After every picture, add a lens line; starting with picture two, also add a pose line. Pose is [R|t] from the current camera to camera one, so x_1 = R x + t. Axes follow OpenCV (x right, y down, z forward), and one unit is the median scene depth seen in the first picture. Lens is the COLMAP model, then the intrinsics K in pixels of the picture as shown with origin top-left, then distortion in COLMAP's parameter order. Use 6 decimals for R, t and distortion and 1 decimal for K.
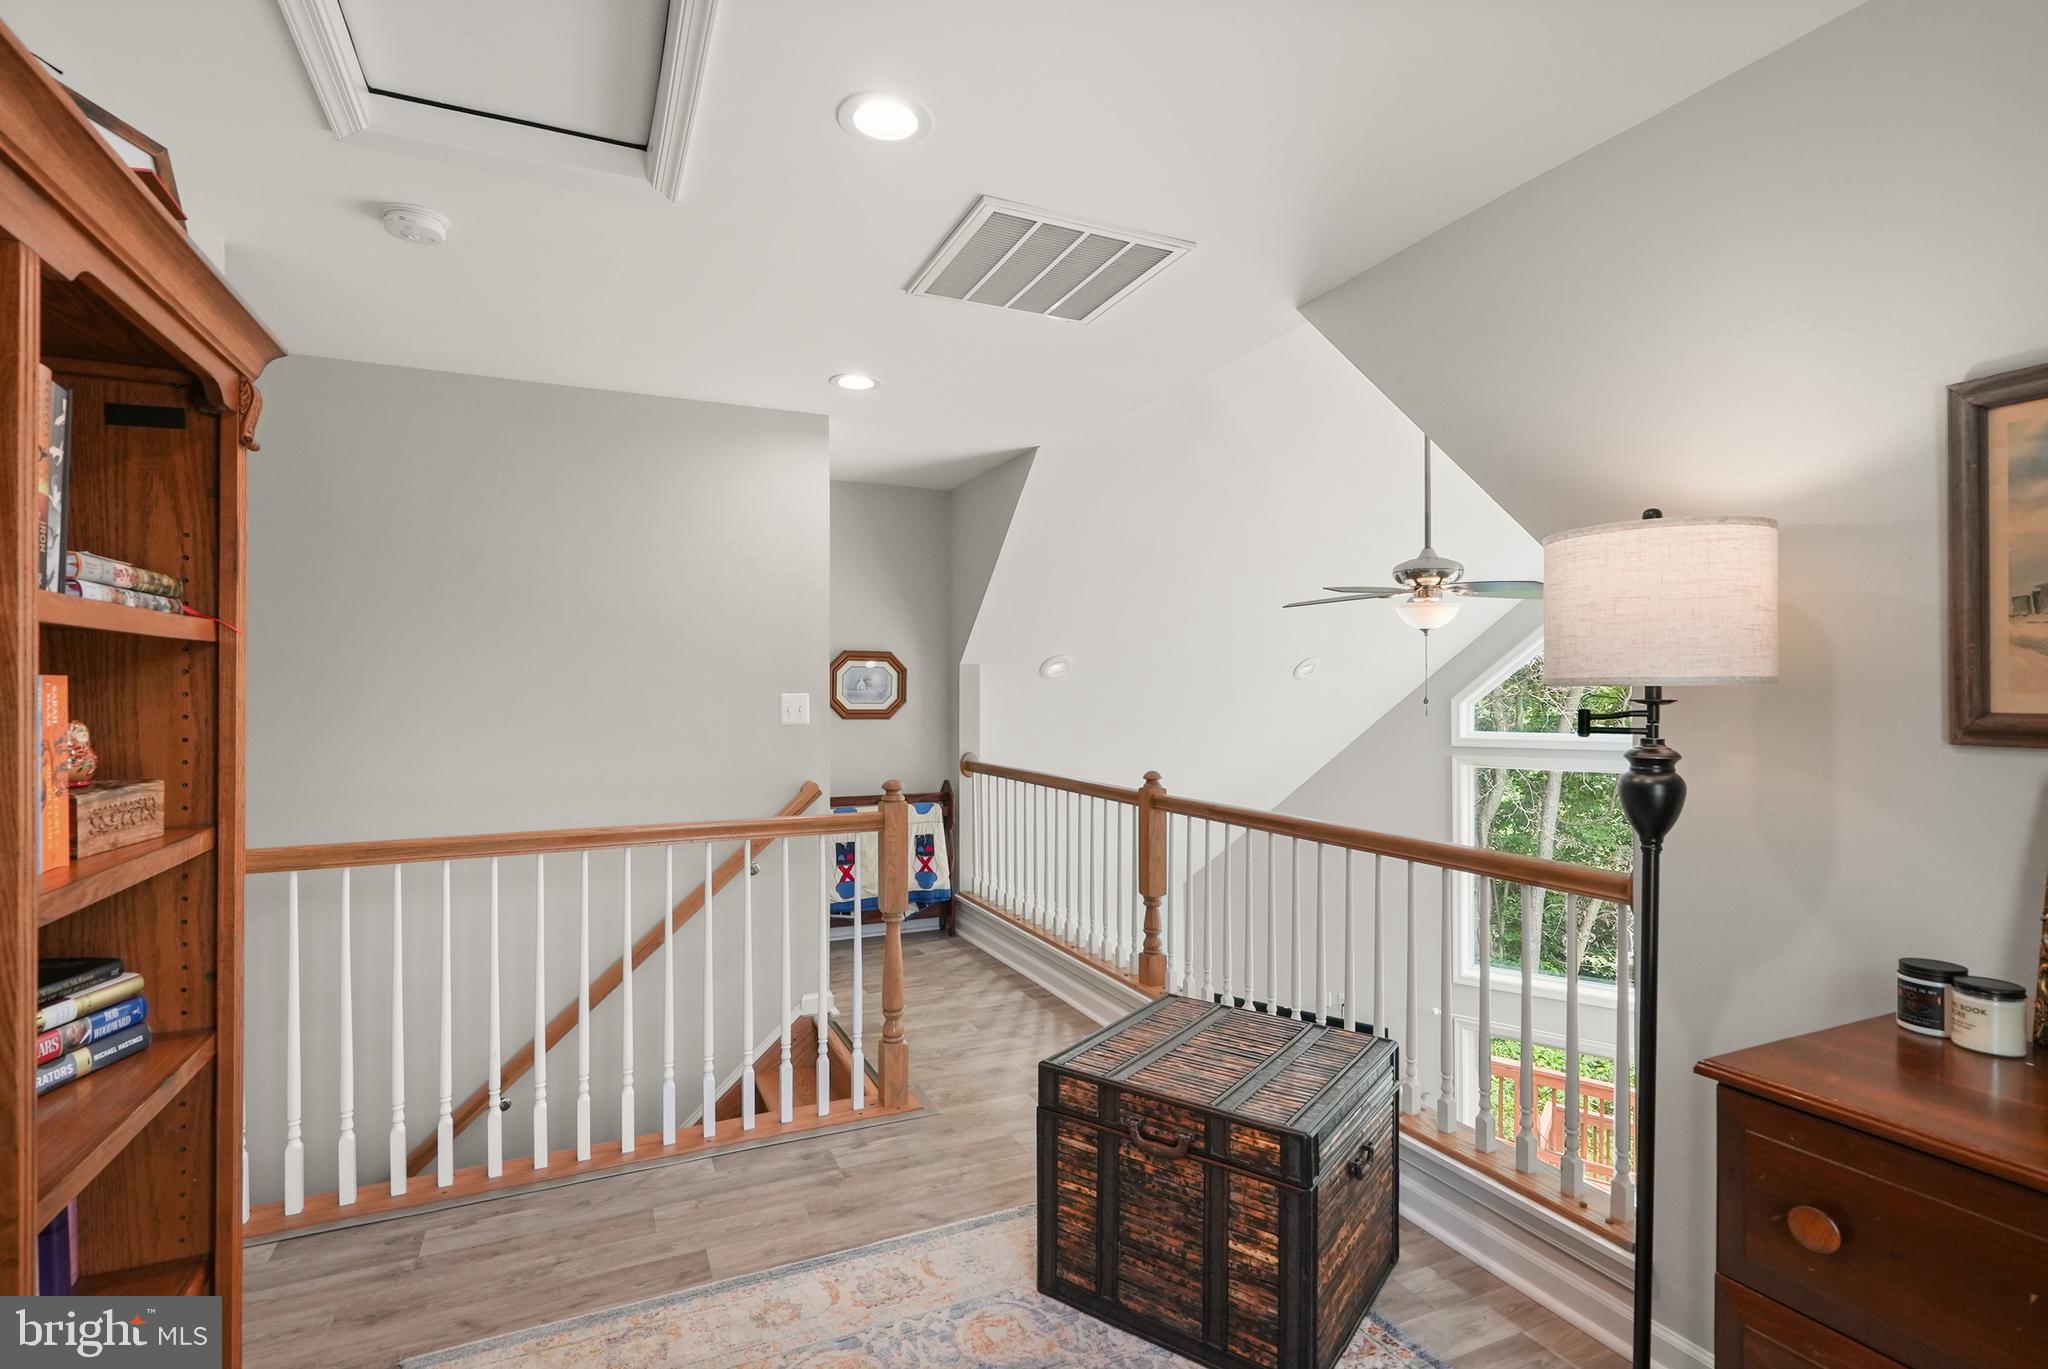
lens RADIAL K [[960.5, 0, 999.9], [0, 960.5, 679.0], [0, 0, 1]] dist [-0.018449, 0.000396]
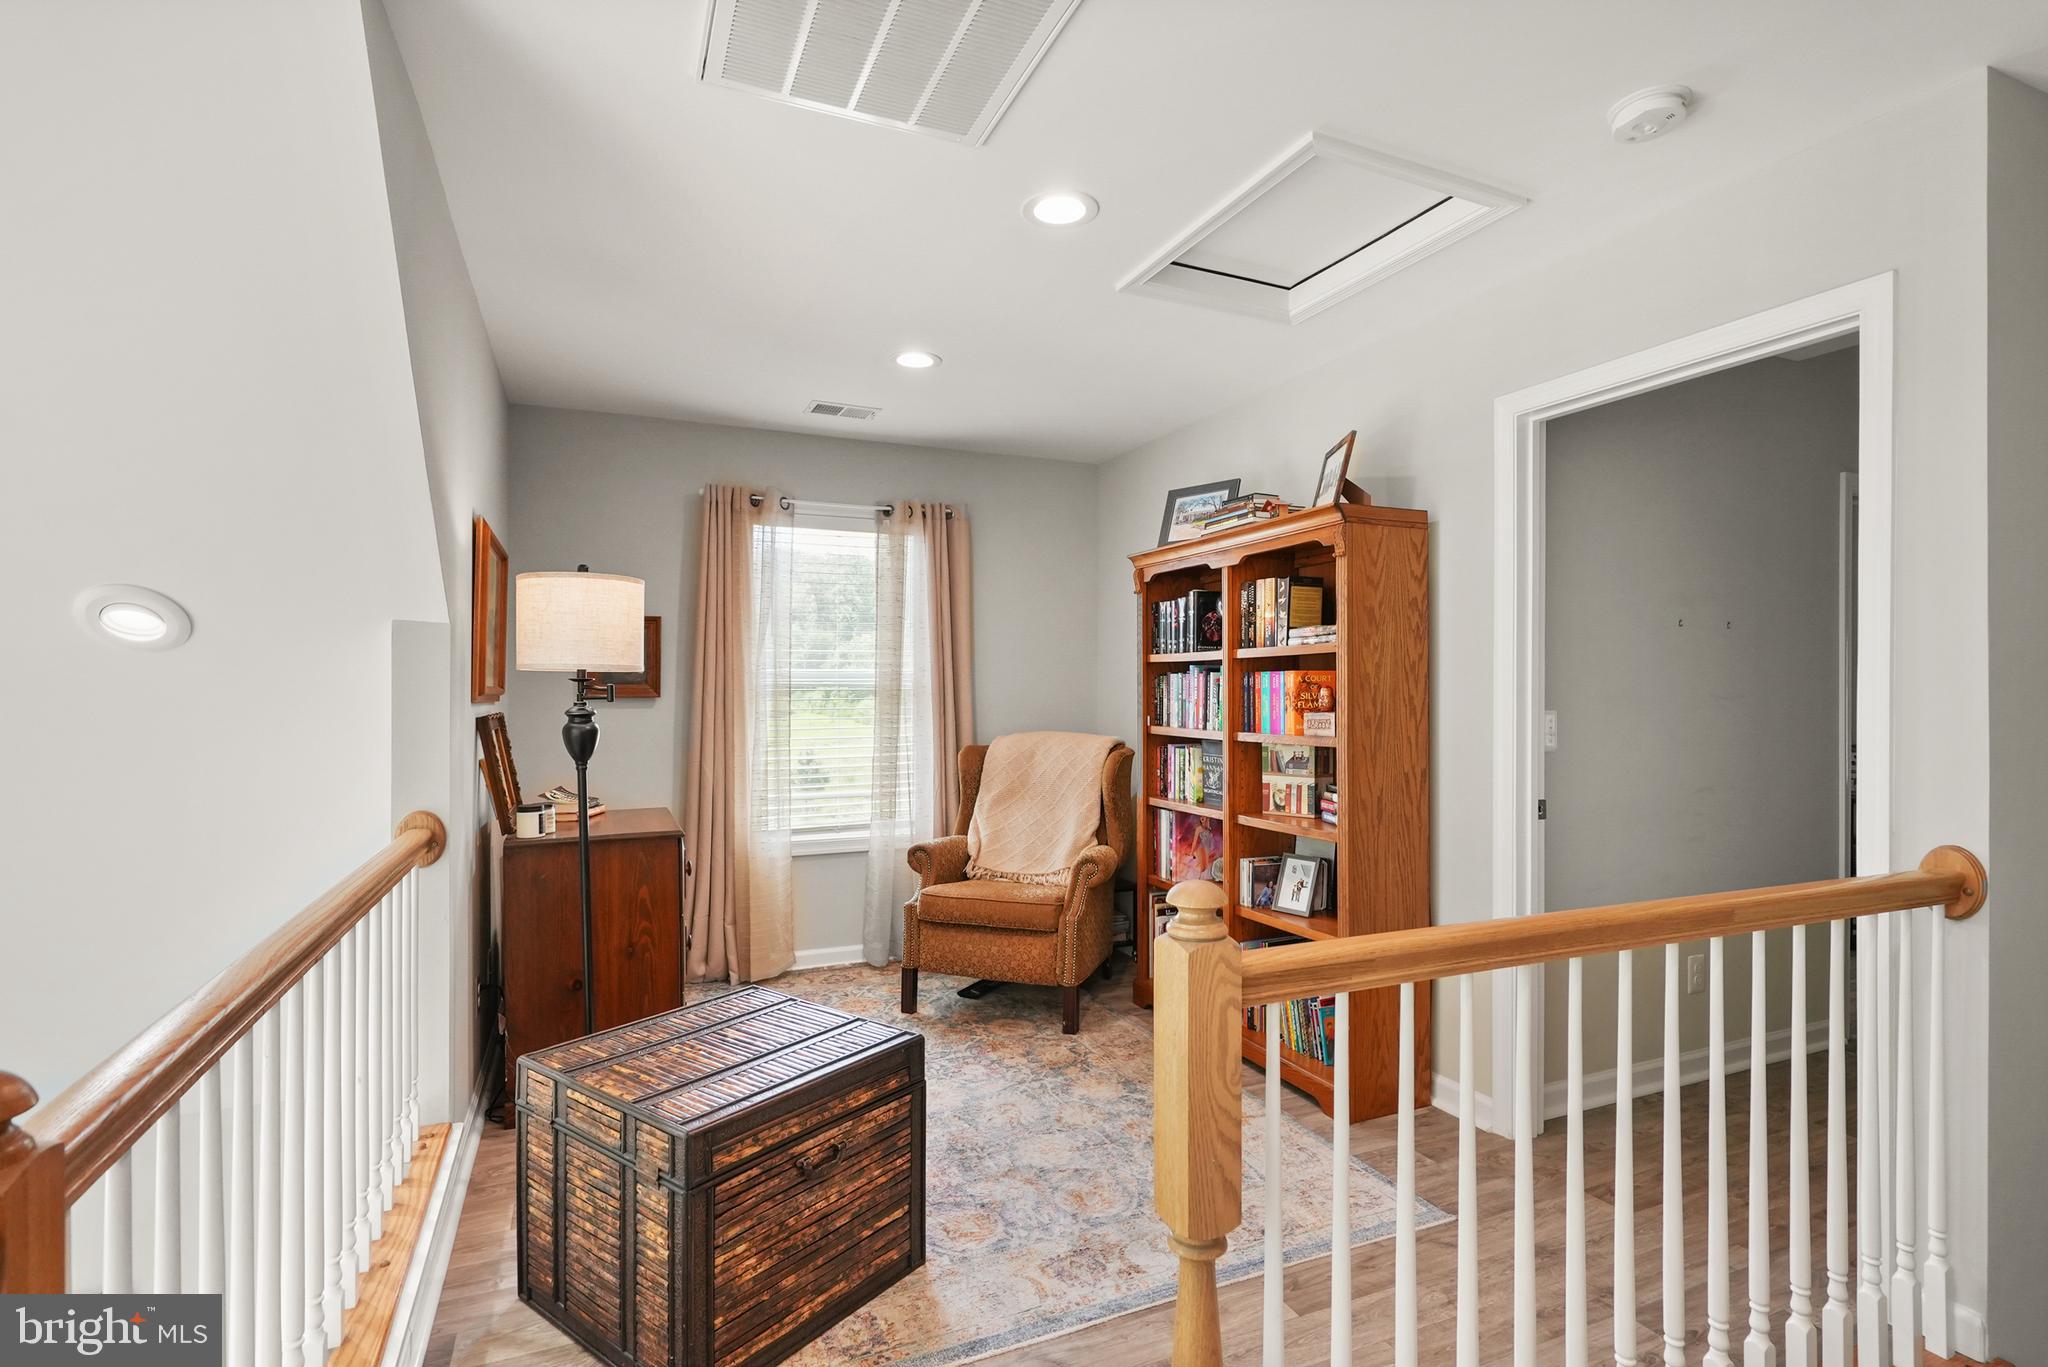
lens RADIAL K [[960.5, 0, 999.9], [0, 960.5, 678.0], [0, 0, 1]] dist [-0.018449, 0.000396]
pose [[-0.999881, 0.001629, 0.015349, -0.060133], [0.001318, 0.999793, -0.020302, 0.040831], [-0.015379, -0.020279, -0.999676, 2.204934]]
